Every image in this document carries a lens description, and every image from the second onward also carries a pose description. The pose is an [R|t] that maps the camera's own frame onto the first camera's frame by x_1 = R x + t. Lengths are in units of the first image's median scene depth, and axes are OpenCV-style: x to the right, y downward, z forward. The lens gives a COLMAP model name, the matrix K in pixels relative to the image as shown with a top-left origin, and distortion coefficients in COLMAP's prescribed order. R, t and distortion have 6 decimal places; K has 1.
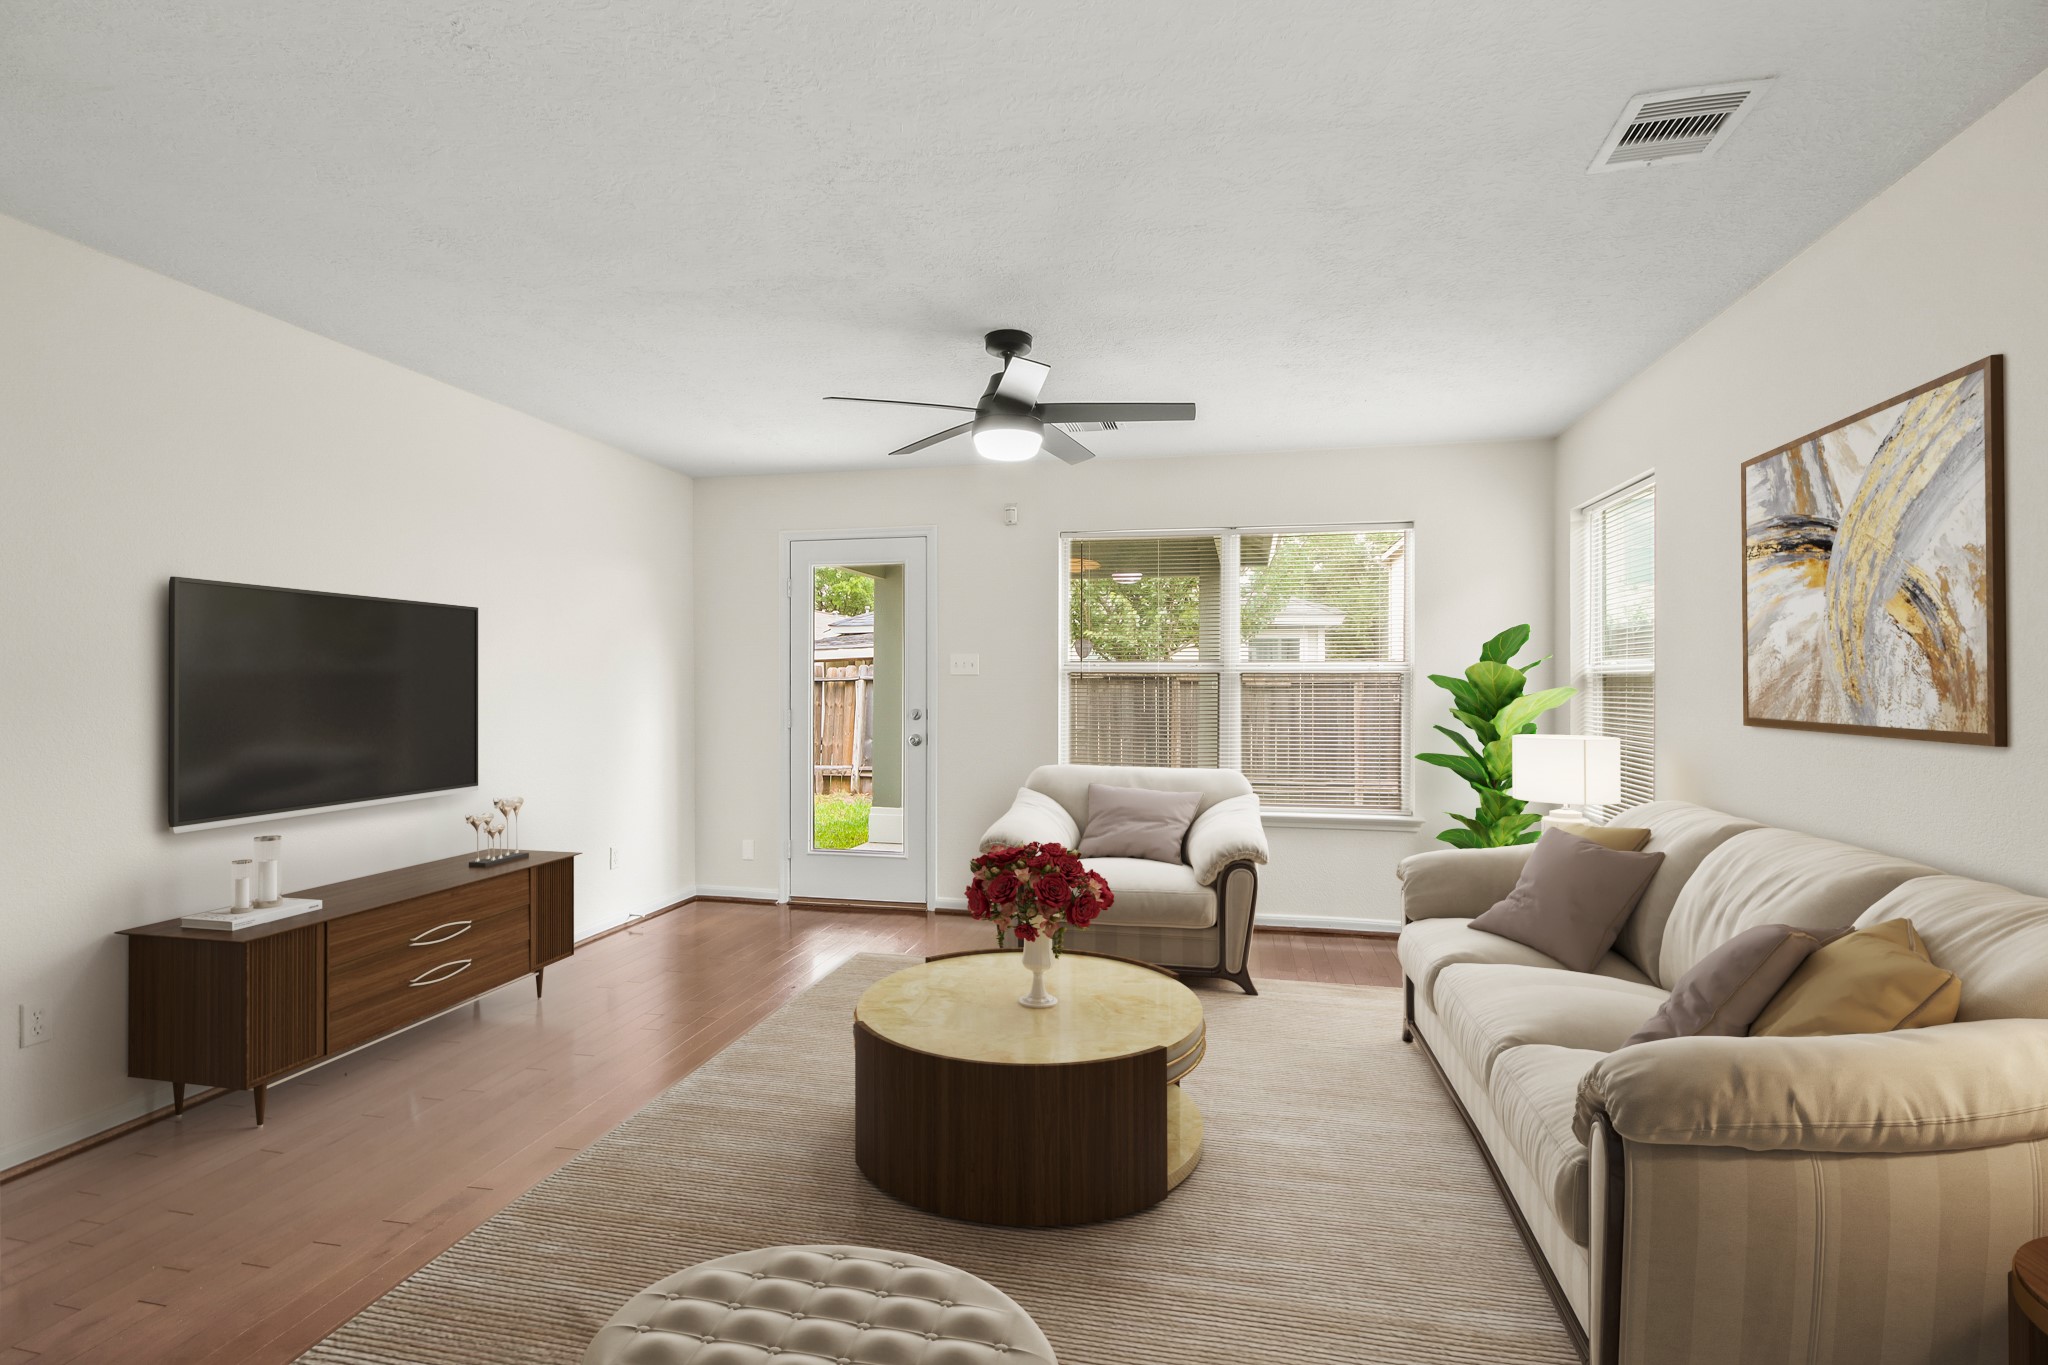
lens RADIAL K [[971.9, 0, 1024.0], [0, 971.9, 682.5], [0, 0, 1]] dist [-0.001089, -0.000262]
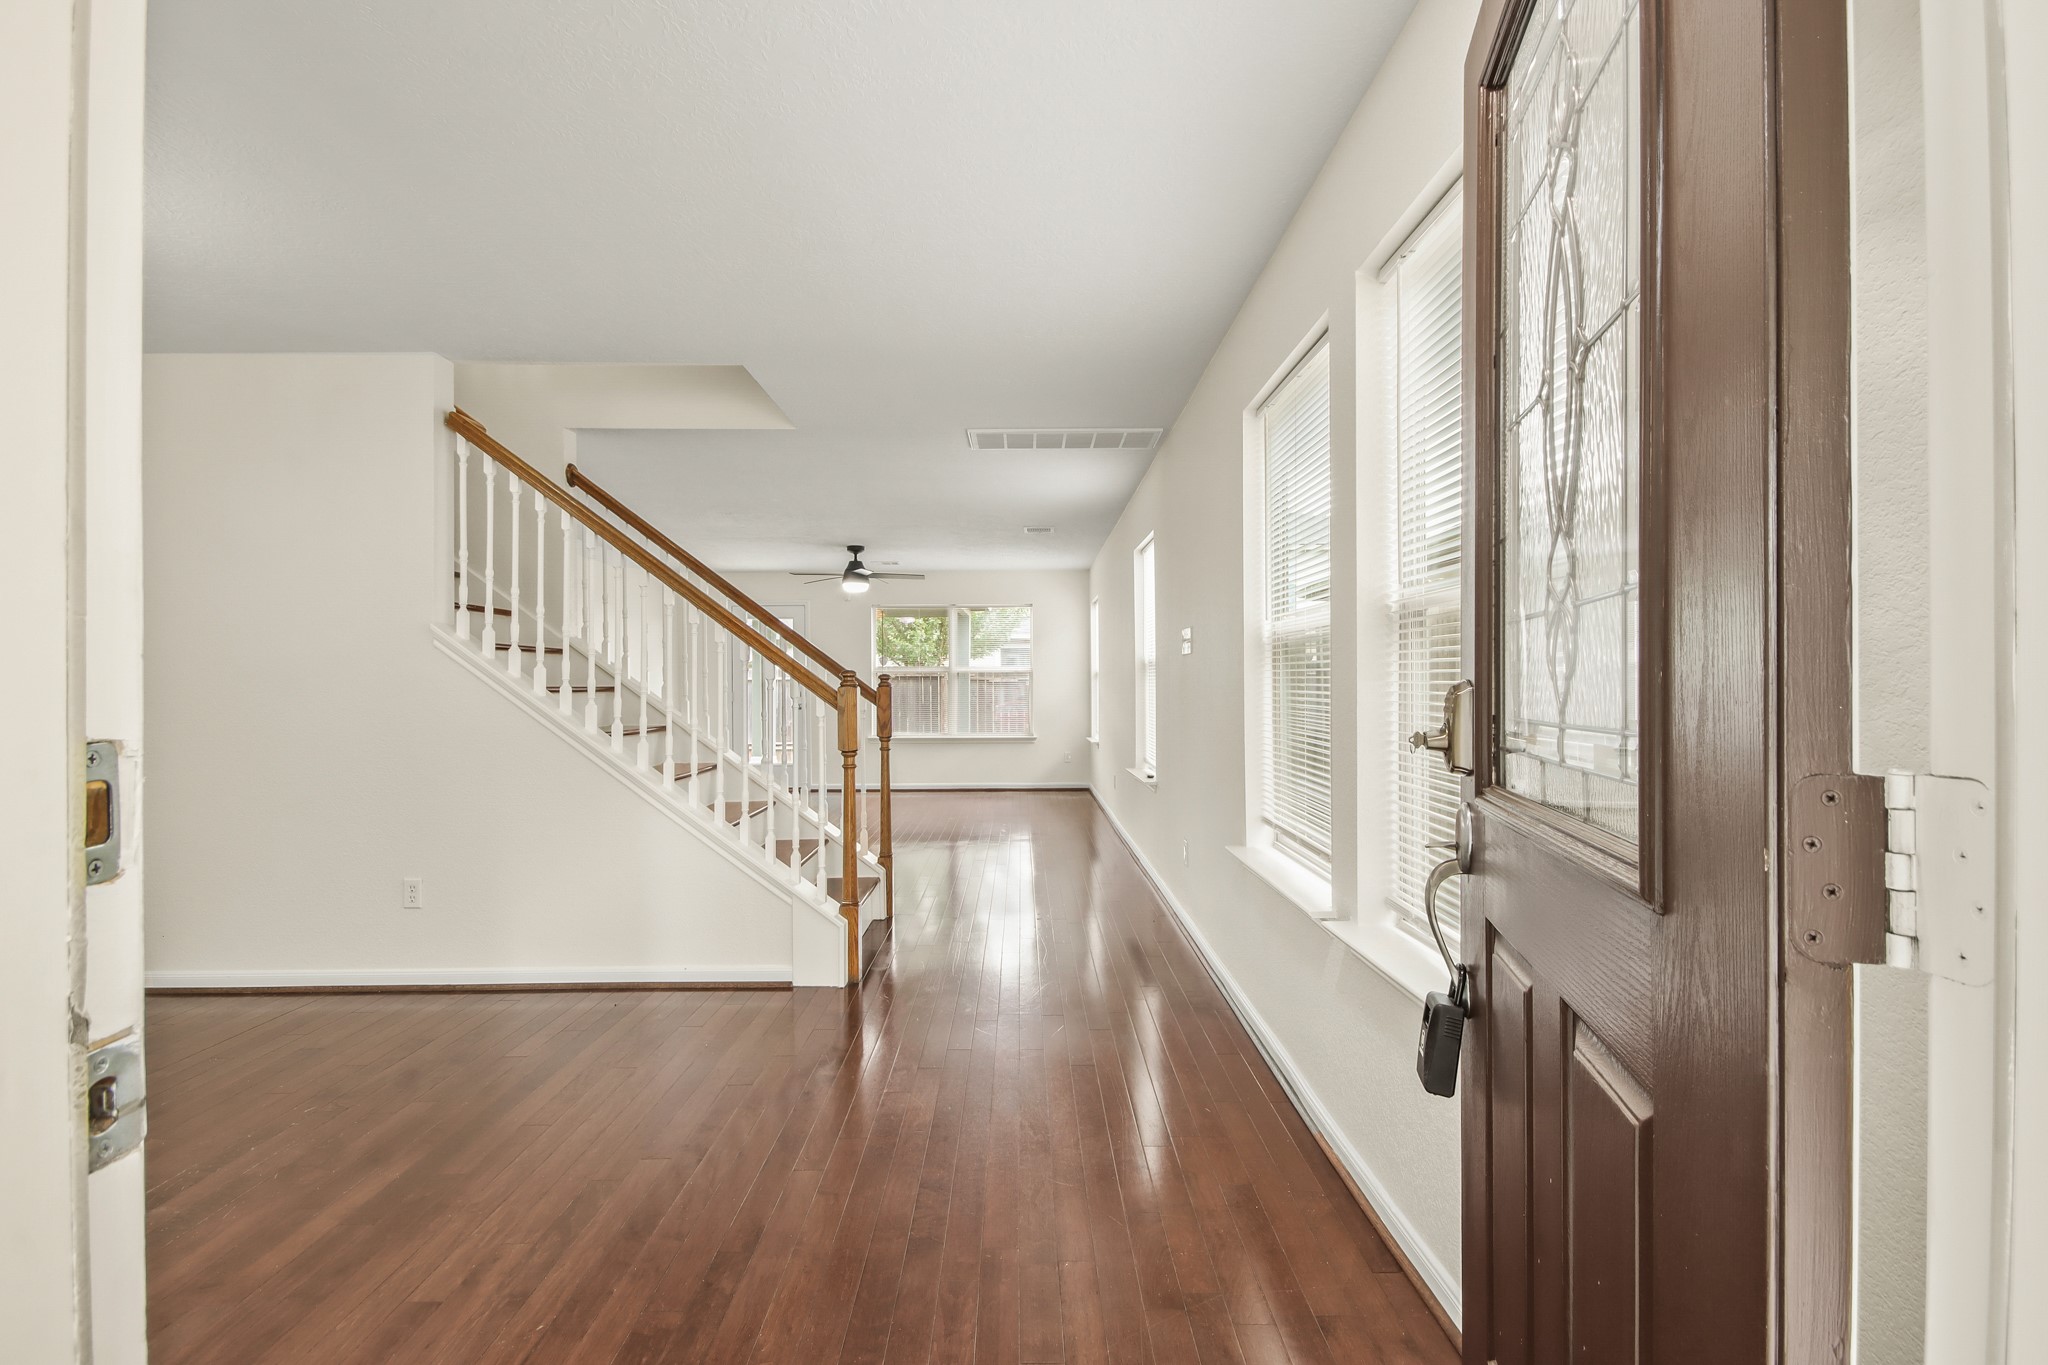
lens RADIAL K [[971.9, 0, 1024.0], [0, 971.9, 682.5], [0, 0, 1]] dist [-0.001089, -0.000262]
pose [[0.978819, -0.000407, 0.204728, -0.057155], [0.001544, 0.999984, -0.005392, 0.020551], [-0.204723, 0.005594, 0.978804, -0.900909]]
